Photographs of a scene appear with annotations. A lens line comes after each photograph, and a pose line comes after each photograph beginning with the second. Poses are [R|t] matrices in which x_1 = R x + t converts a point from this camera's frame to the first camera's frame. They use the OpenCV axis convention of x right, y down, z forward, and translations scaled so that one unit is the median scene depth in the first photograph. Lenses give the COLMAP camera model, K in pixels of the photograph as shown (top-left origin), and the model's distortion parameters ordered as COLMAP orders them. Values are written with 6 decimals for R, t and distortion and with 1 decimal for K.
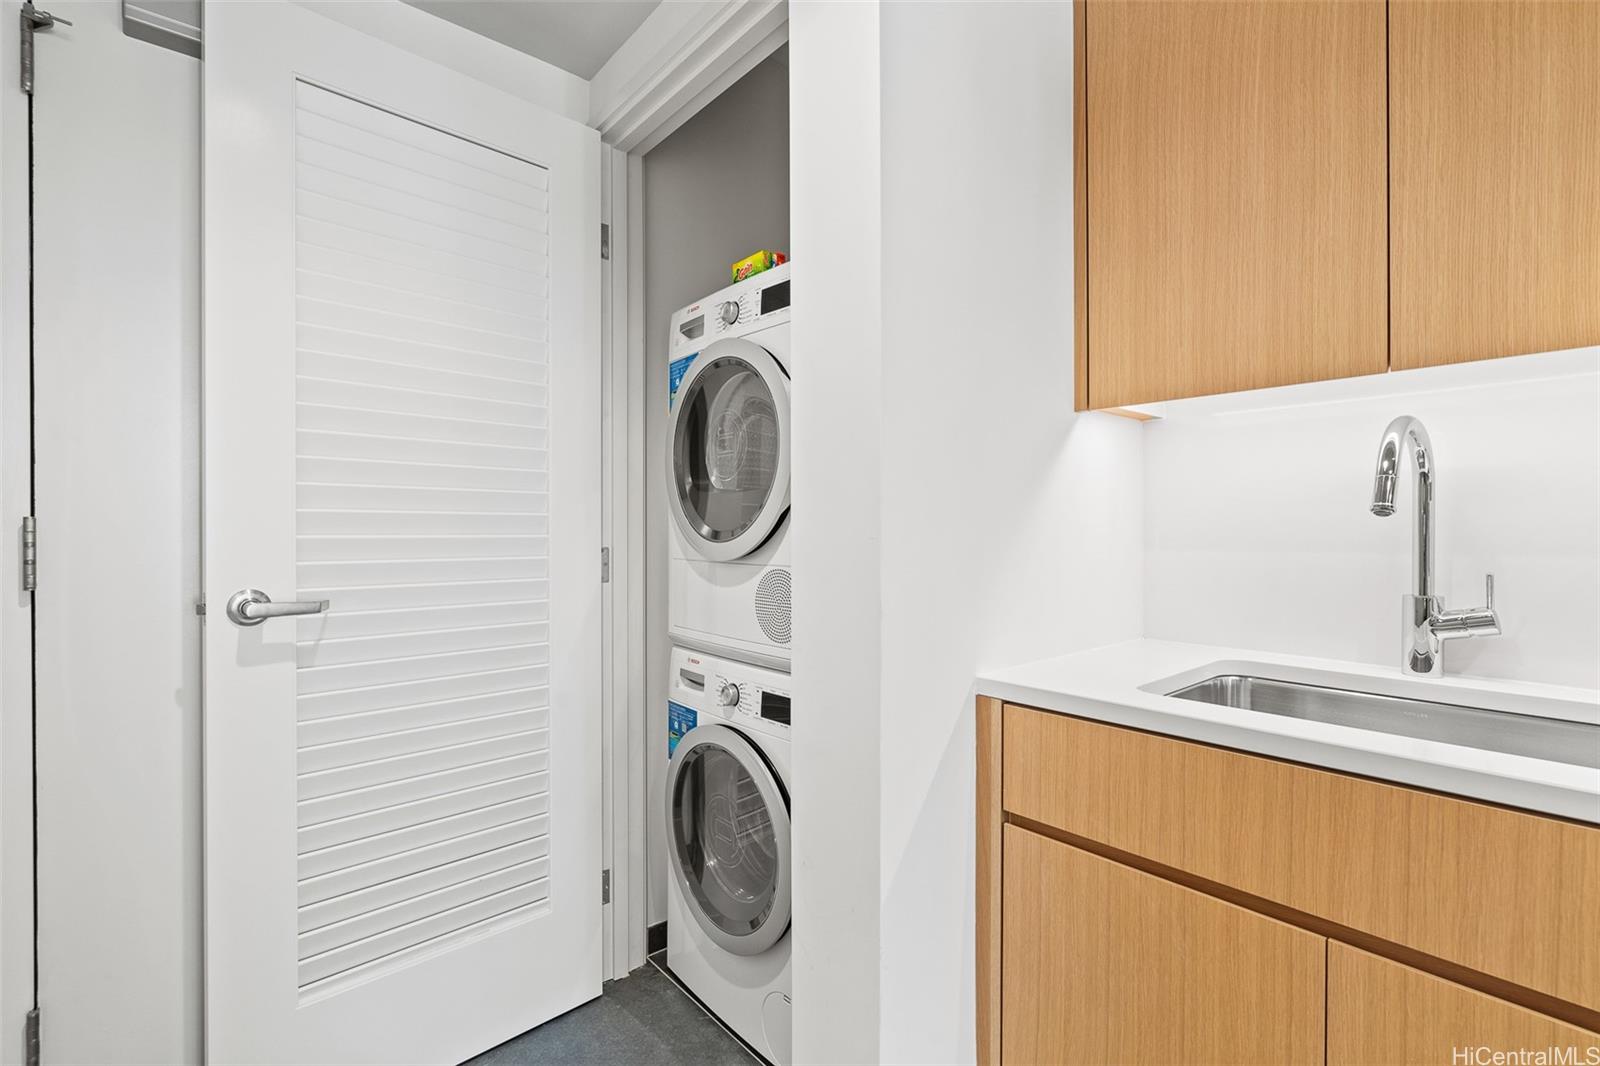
lens RADIAL K [[726.5, 0, 791.2], [0, 726.5, 524.5], [0, 0, 1]] dist [-0.000440, -0.001975]
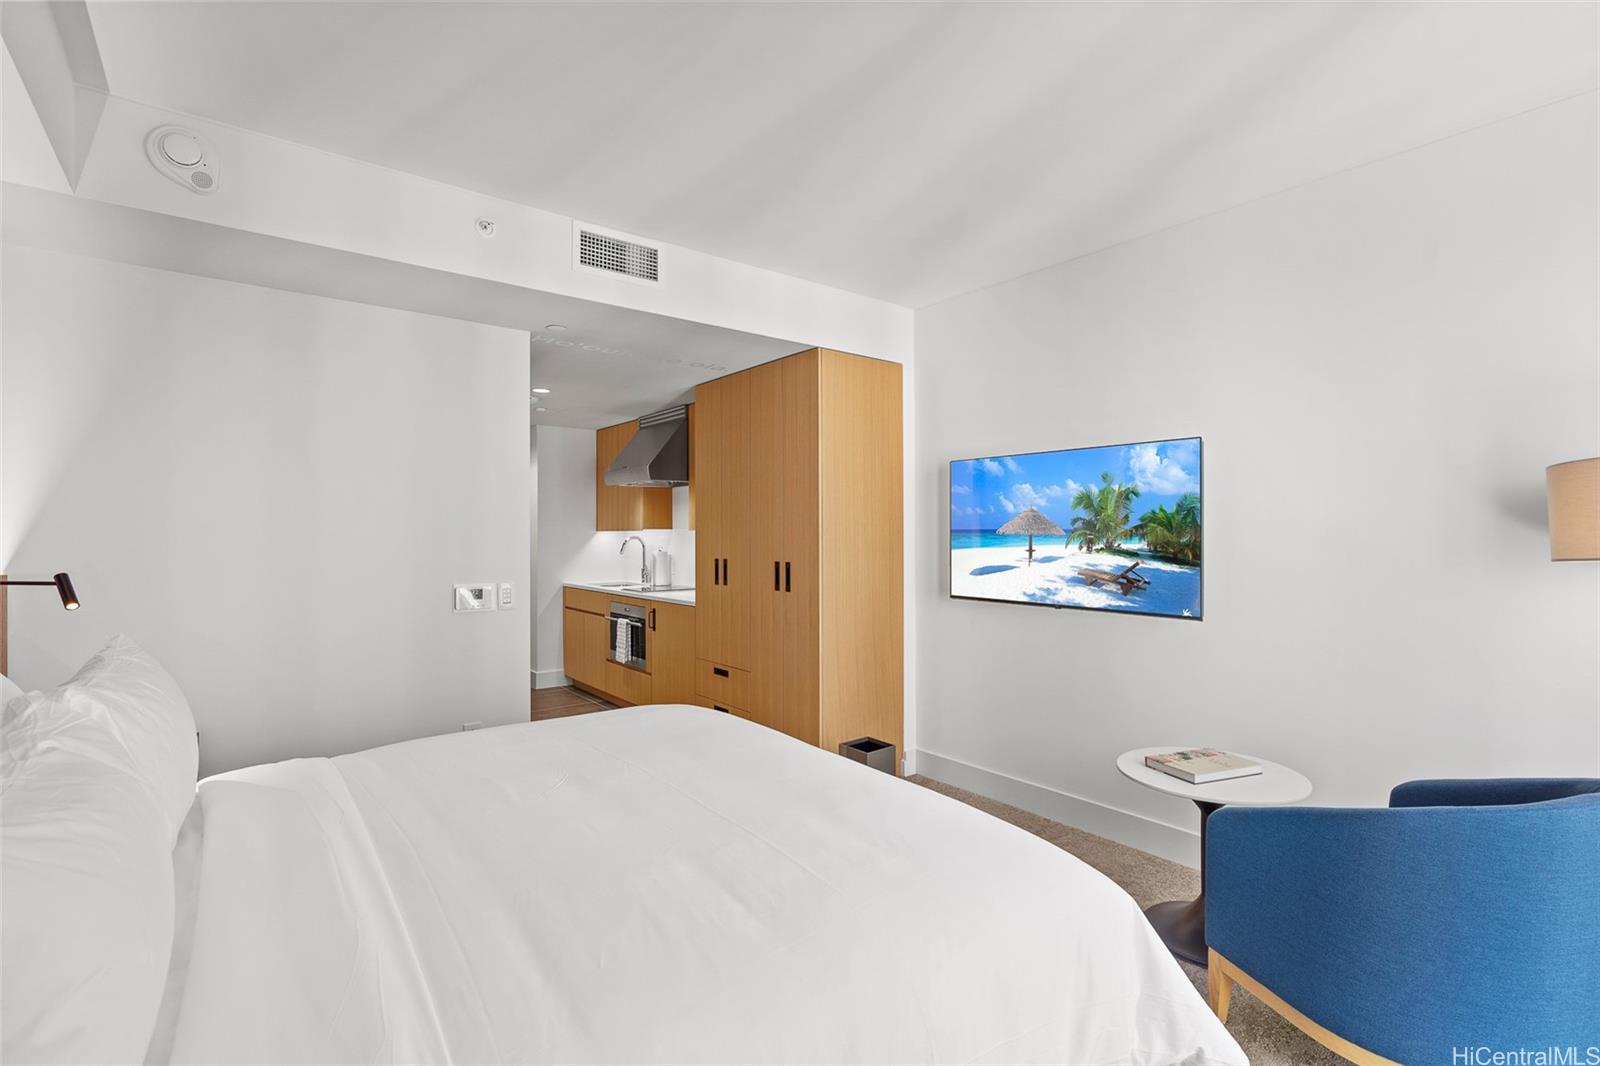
lens RADIAL K [[726.5, 0, 808.6], [0, 726.5, 536.2], [0, 0, 1]] dist [-0.000440, -0.001975]
pose [[0.999639, 0.005219, -0.026339, 2.233339], [-0.004989, 0.999949, 0.008790, -0.195513], [0.026384, -0.008656, 0.999614, -4.406467]]
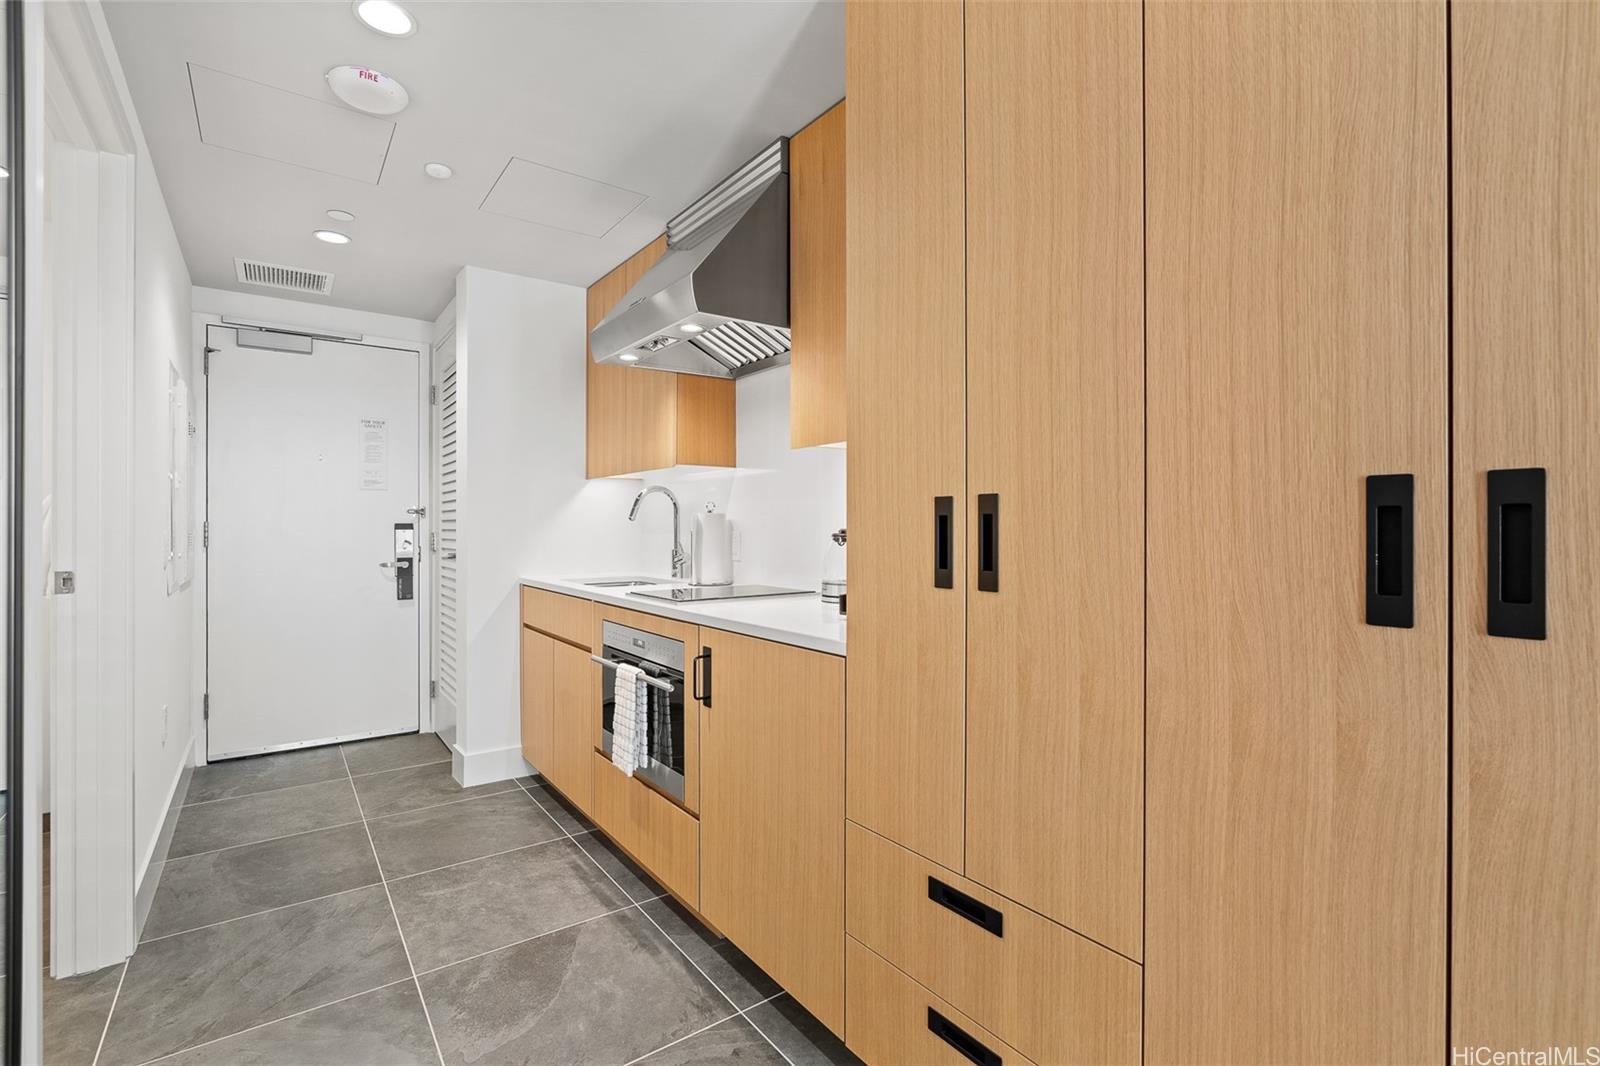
lens RADIAL K [[726.5, 0, 797.6], [0, 726.5, 527.8], [0, 0, 1]] dist [-0.000440, -0.001975]
pose [[0.997496, 0.006096, -0.070459, 1.522608], [-0.005821, 0.999975, 0.004113, -0.001878], [0.070482, -0.003693, 0.997506, -1.742215]]
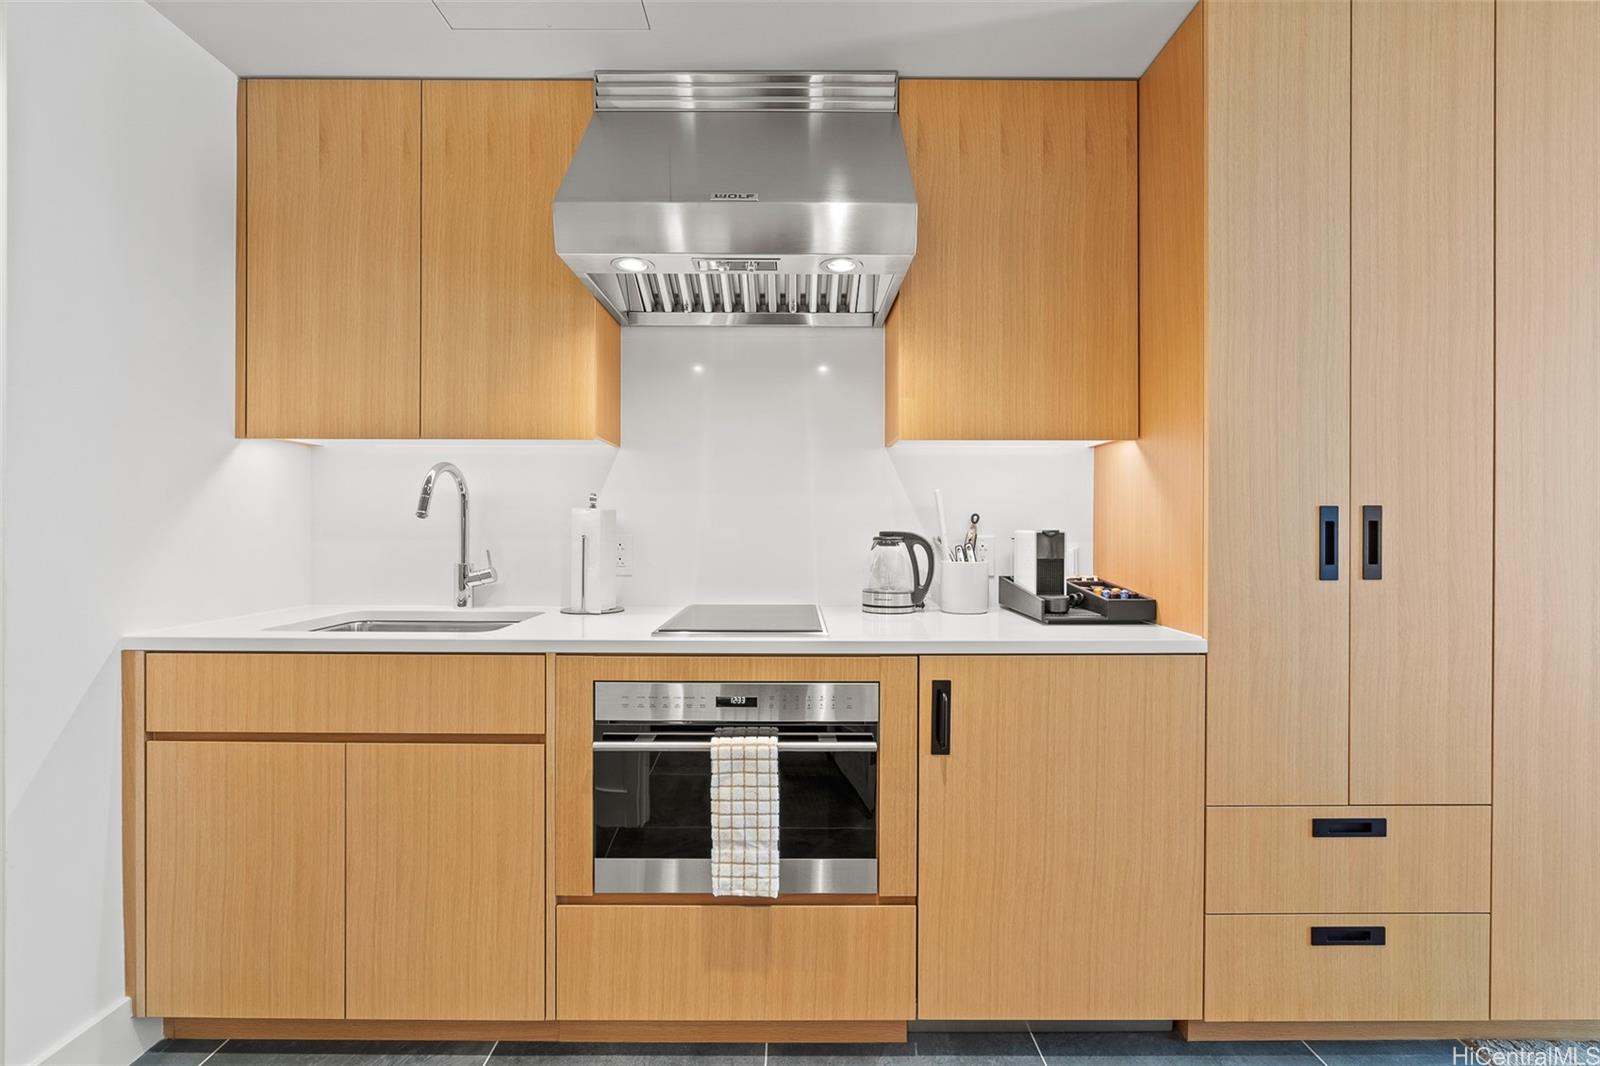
lens RADIAL K [[726.5, 0, 795.2], [0, 726.5, 524.1], [0, 0, 1]] dist [-0.000440, -0.001975]
pose [[0.644895, 0.004444, 0.764258, 0.035209], [-0.007920, 0.999968, 0.000868, -0.005330], [-0.764230, -0.006613, 0.644910, -0.773318]]
